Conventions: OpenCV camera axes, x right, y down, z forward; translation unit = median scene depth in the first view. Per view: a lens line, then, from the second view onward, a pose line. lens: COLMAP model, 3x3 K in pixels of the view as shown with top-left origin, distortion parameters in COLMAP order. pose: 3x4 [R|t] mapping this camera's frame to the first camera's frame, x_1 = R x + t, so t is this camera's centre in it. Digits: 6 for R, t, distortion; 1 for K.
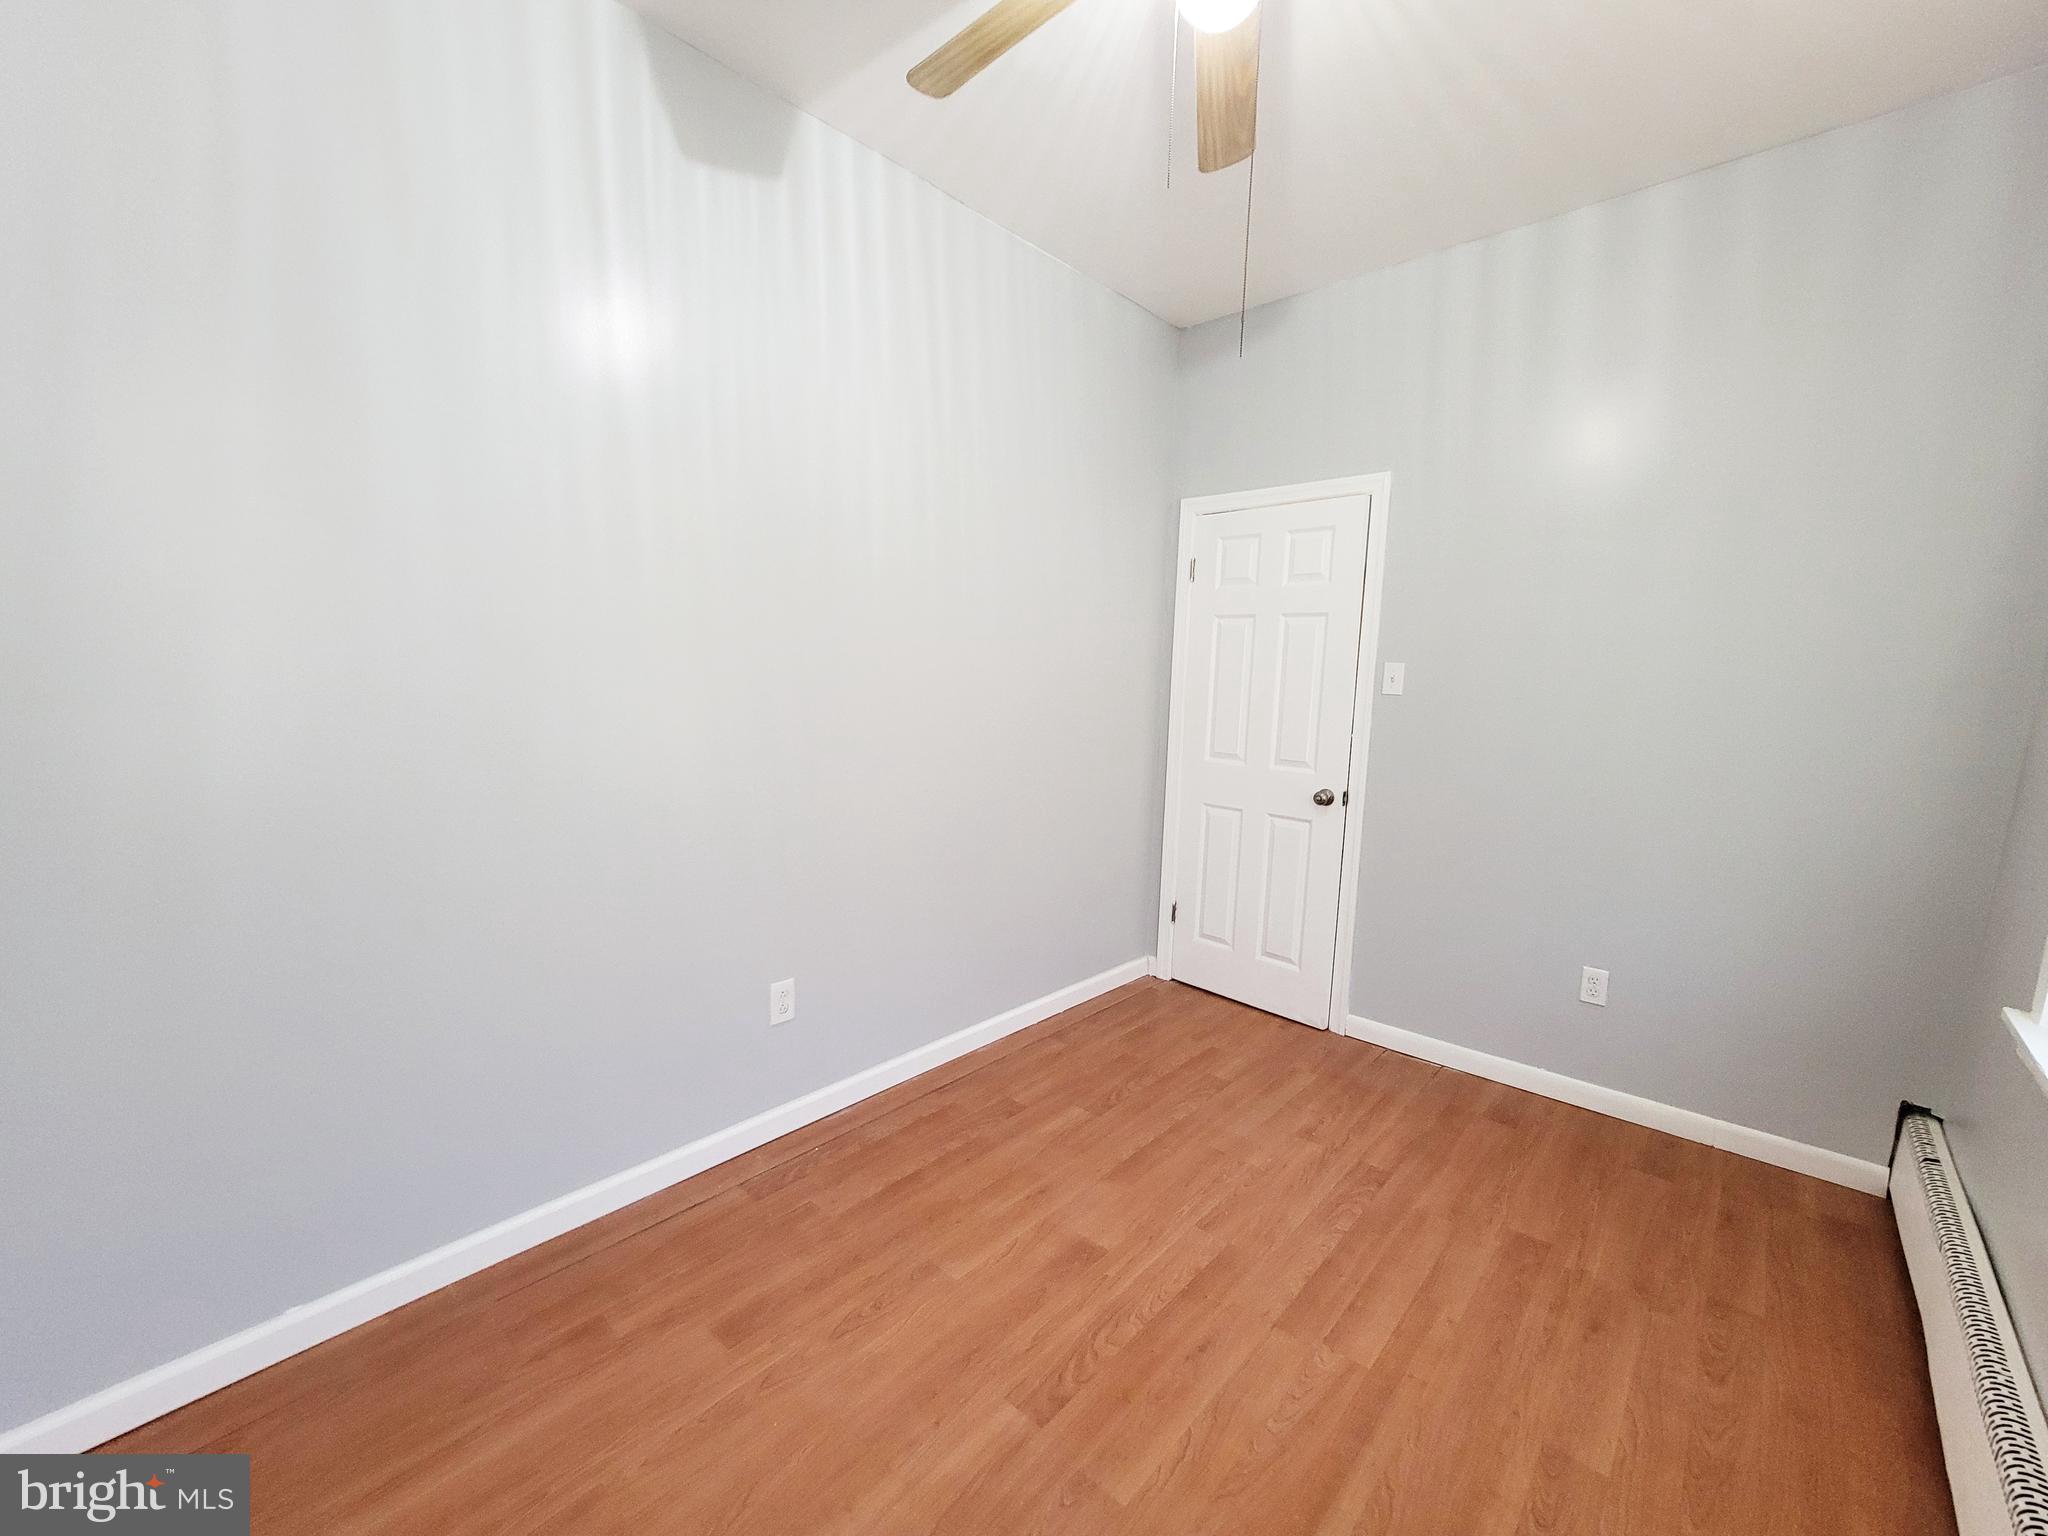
lens RADIAL K [[835.2, 0, 1006.4], [0, 835.2, 771.8], [0, 0, 1]] dist [-0.002184, 0.000843]
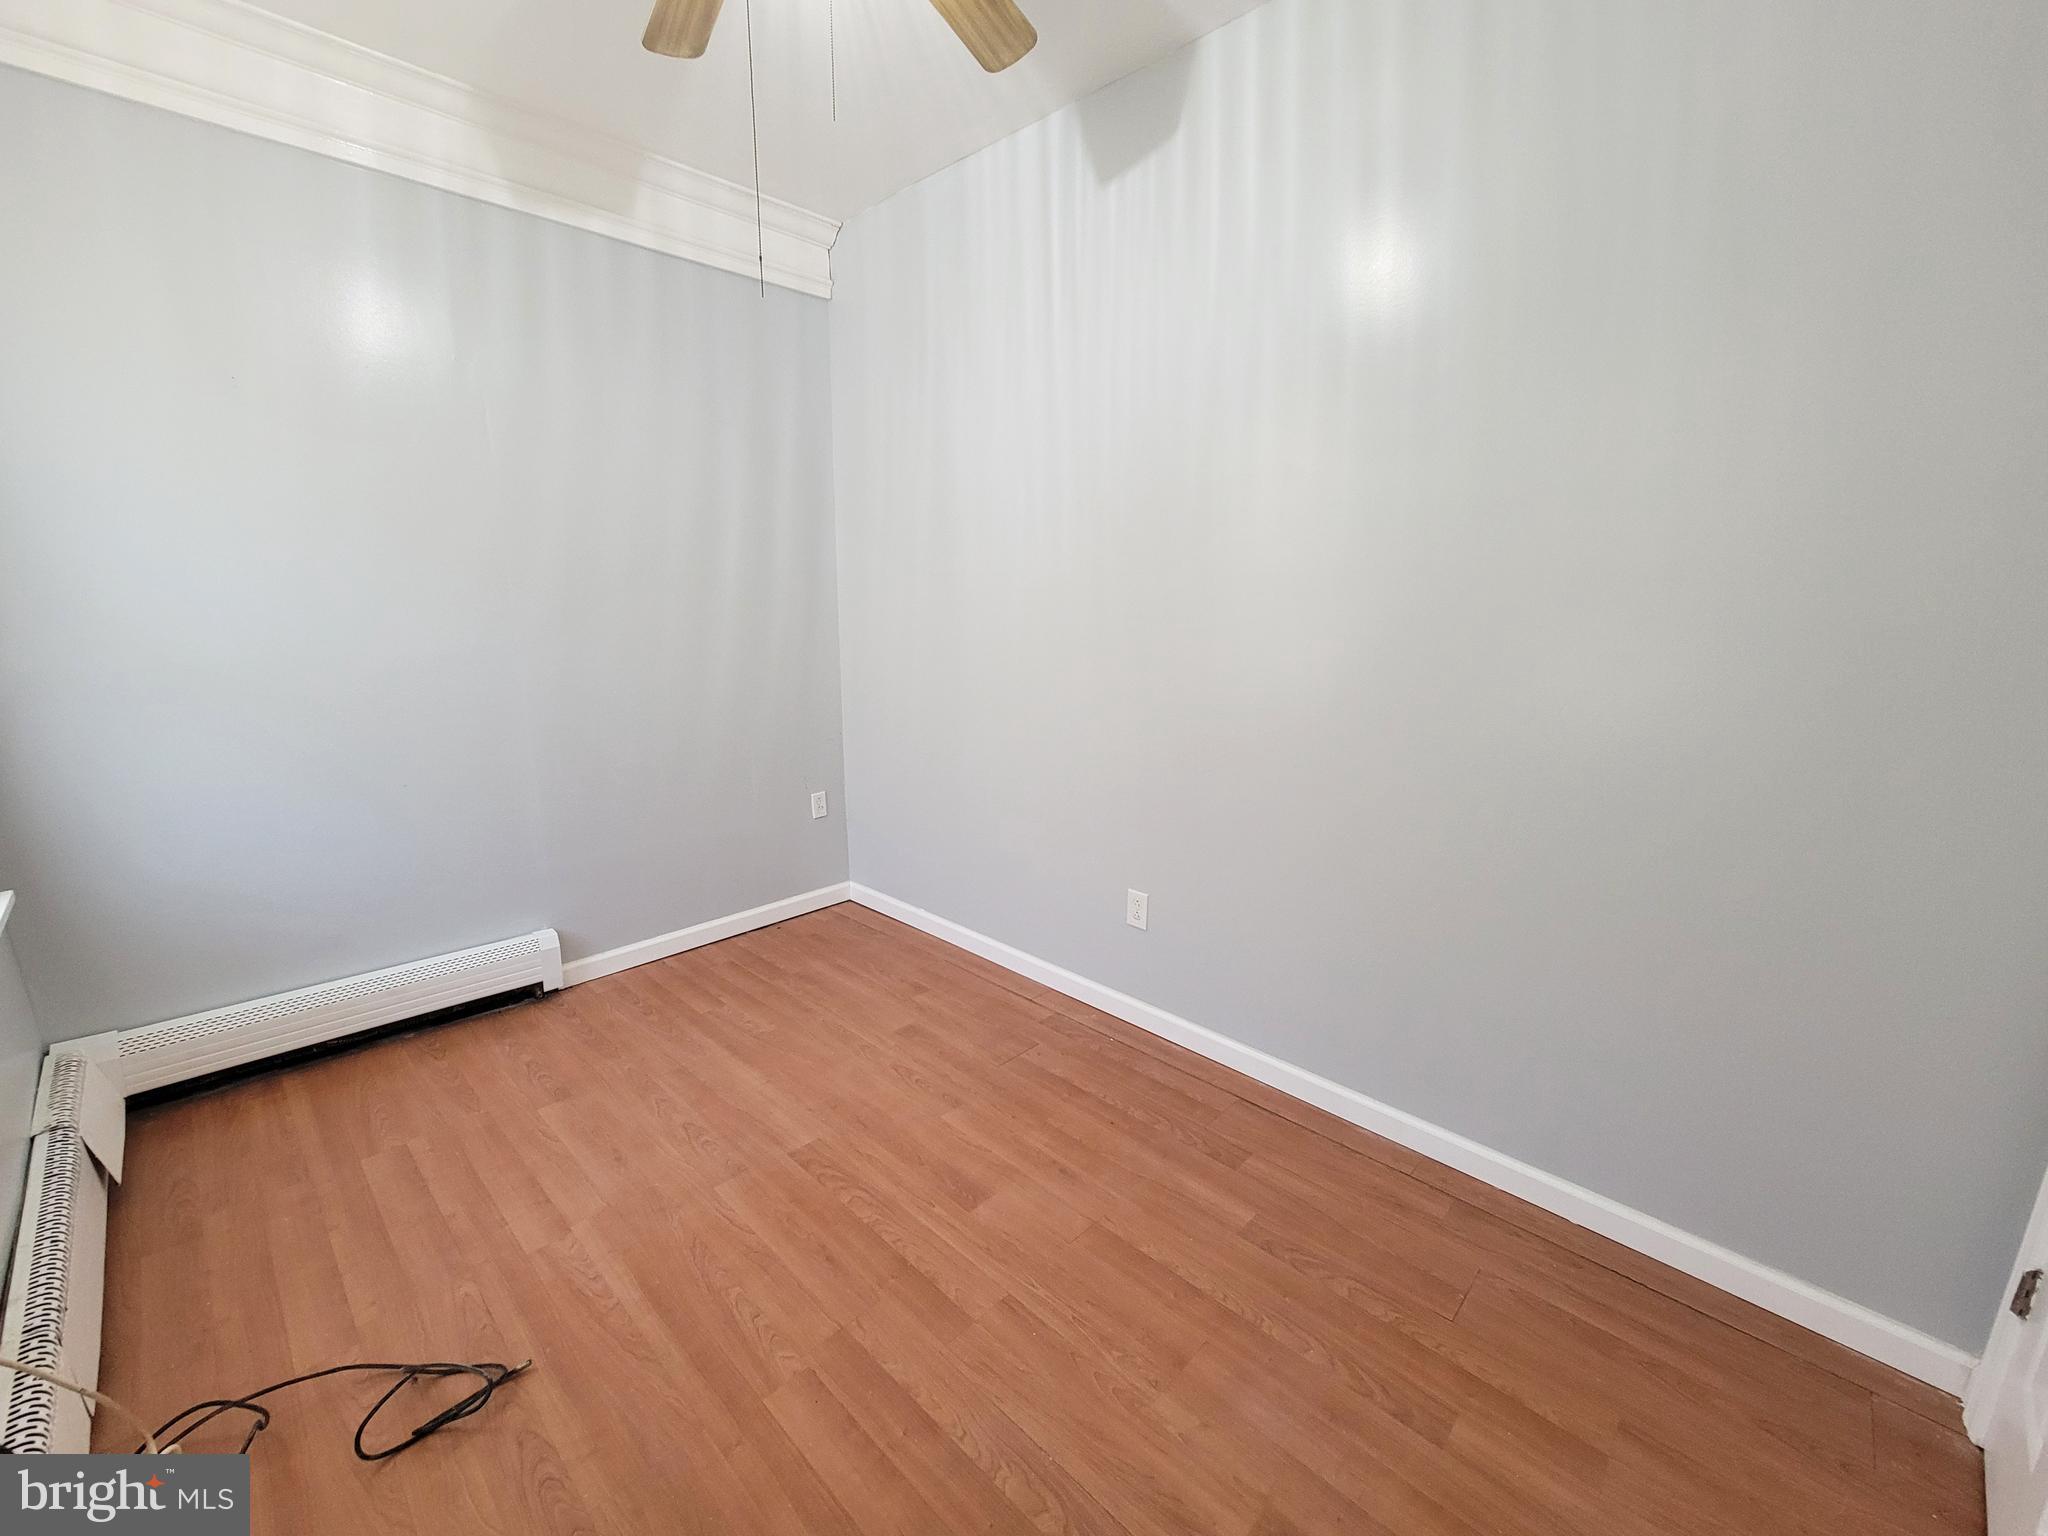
lens RADIAL K [[835.2, 0, 1006.4], [0, 835.2, 771.8], [0, 0, 1]] dist [-0.002184, 0.000843]
pose [[-0.024696, 0.193124, -0.980864, 1.009568], [-0.134296, 0.971628, 0.194687, -0.124661], [0.990633, 0.136534, 0.001940, 1.001872]]
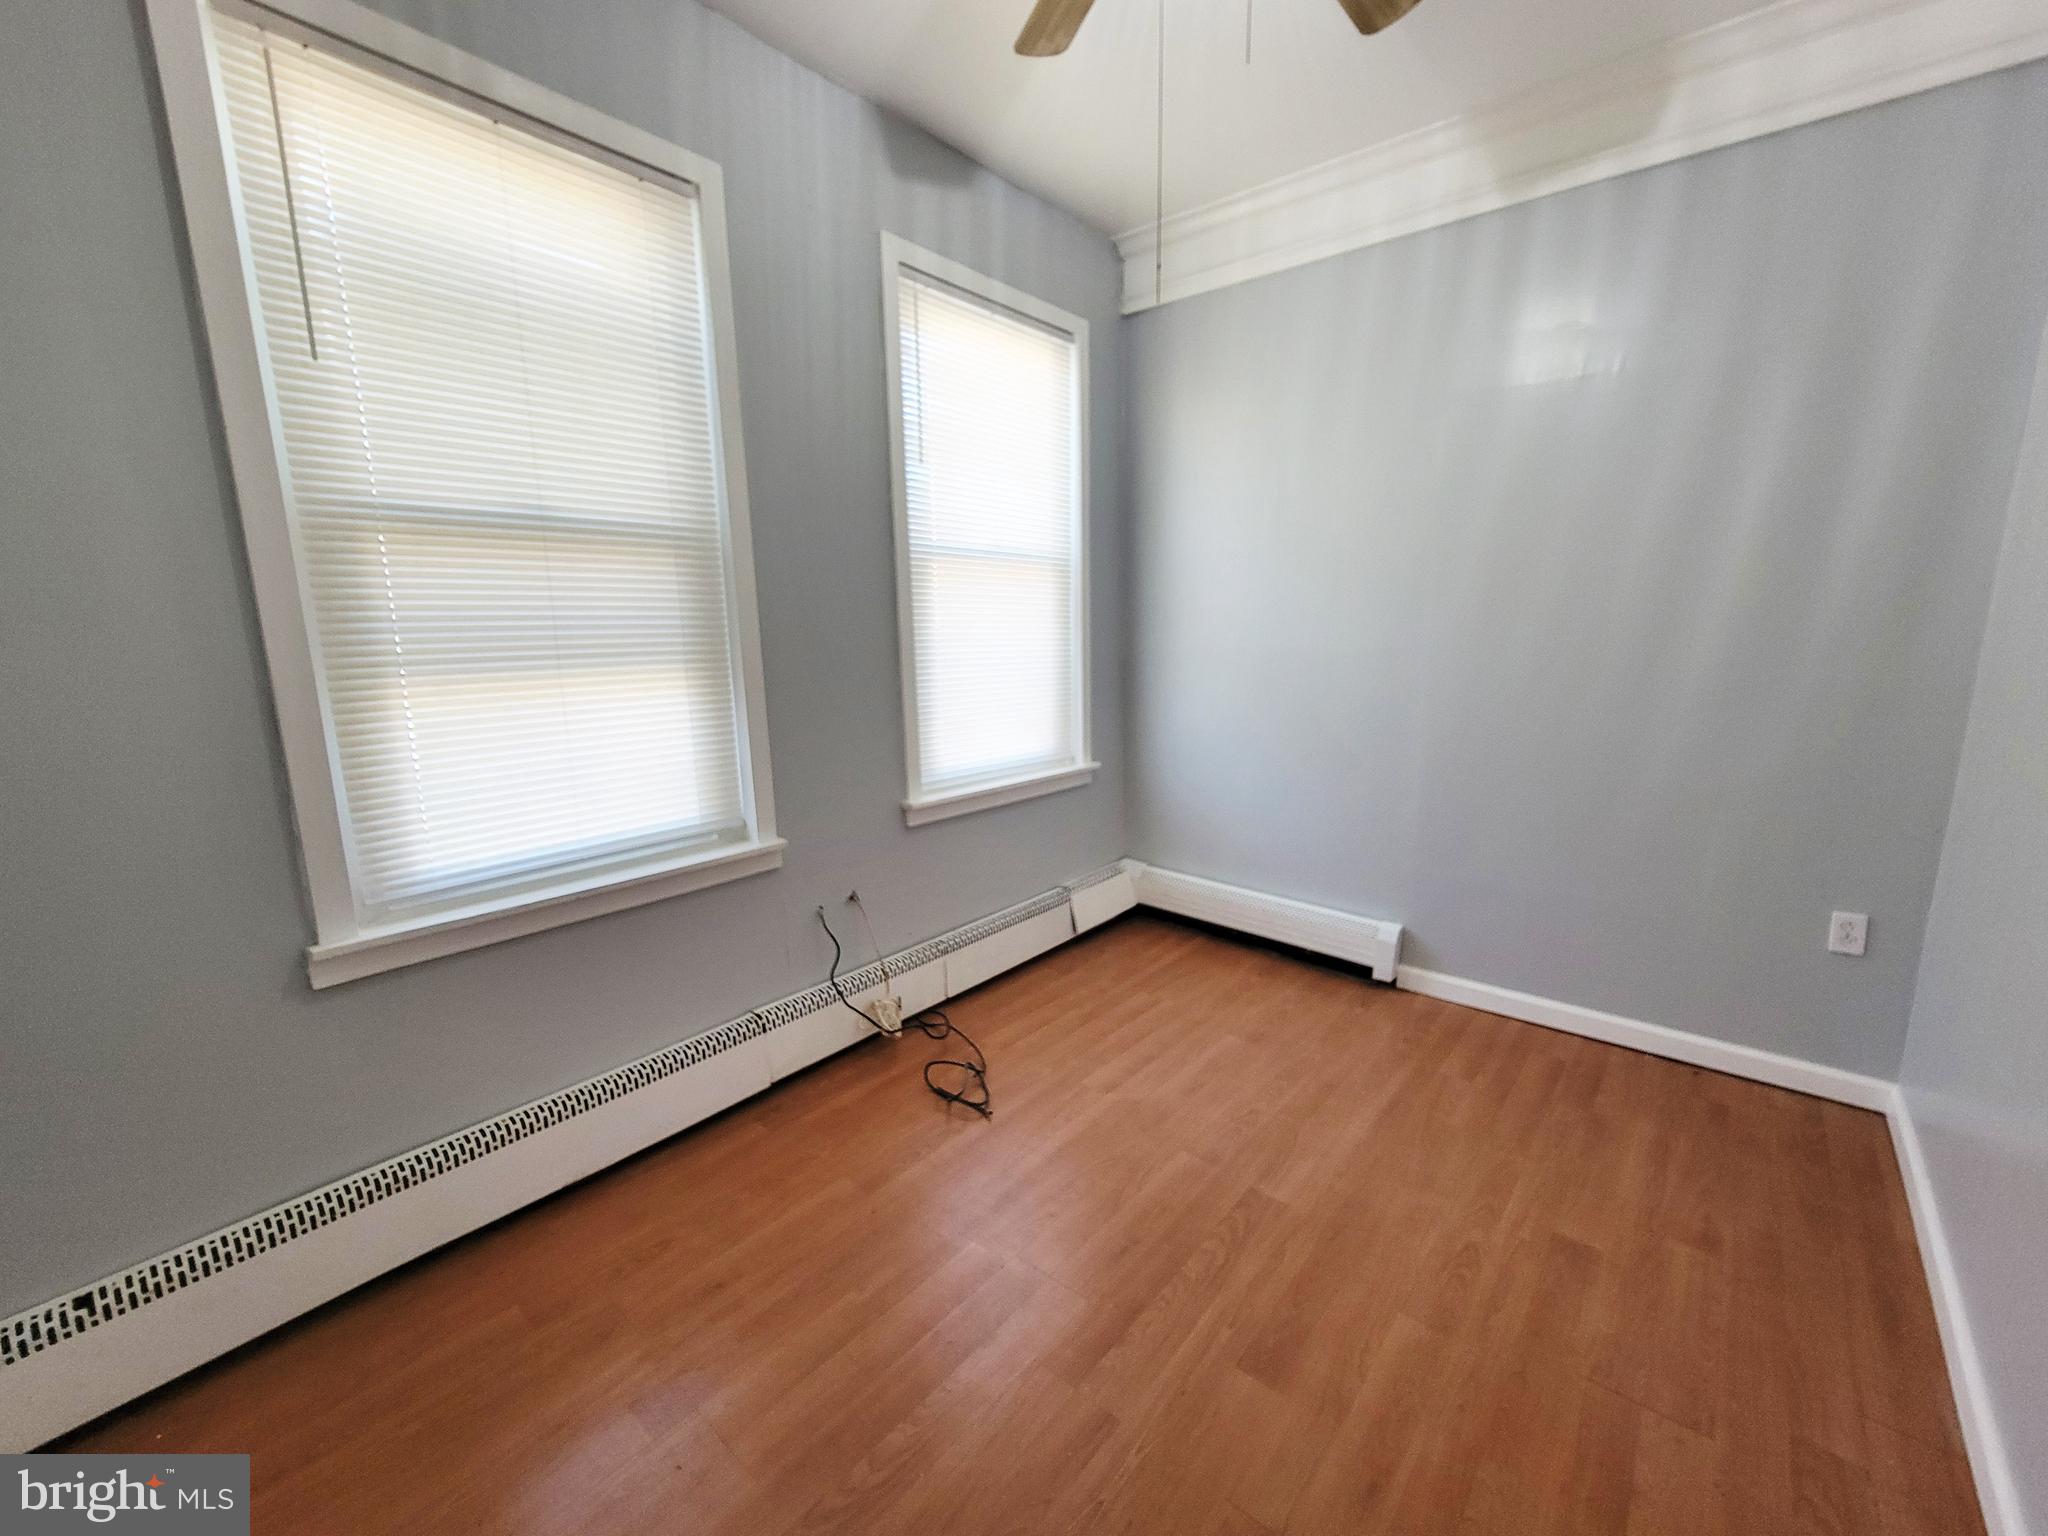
lens RADIAL K [[845.7, 0, 1007.8], [0, 845.7, 771.5], [0, 0, 1]] dist [-0.001335, -0.000227]
pose [[-0.999325, -0.000462, -0.036725, 0.372999], [-0.011799, 0.950959, 0.309091, -0.191165], [0.034781, 0.309315, -0.950323, 1.613444]]
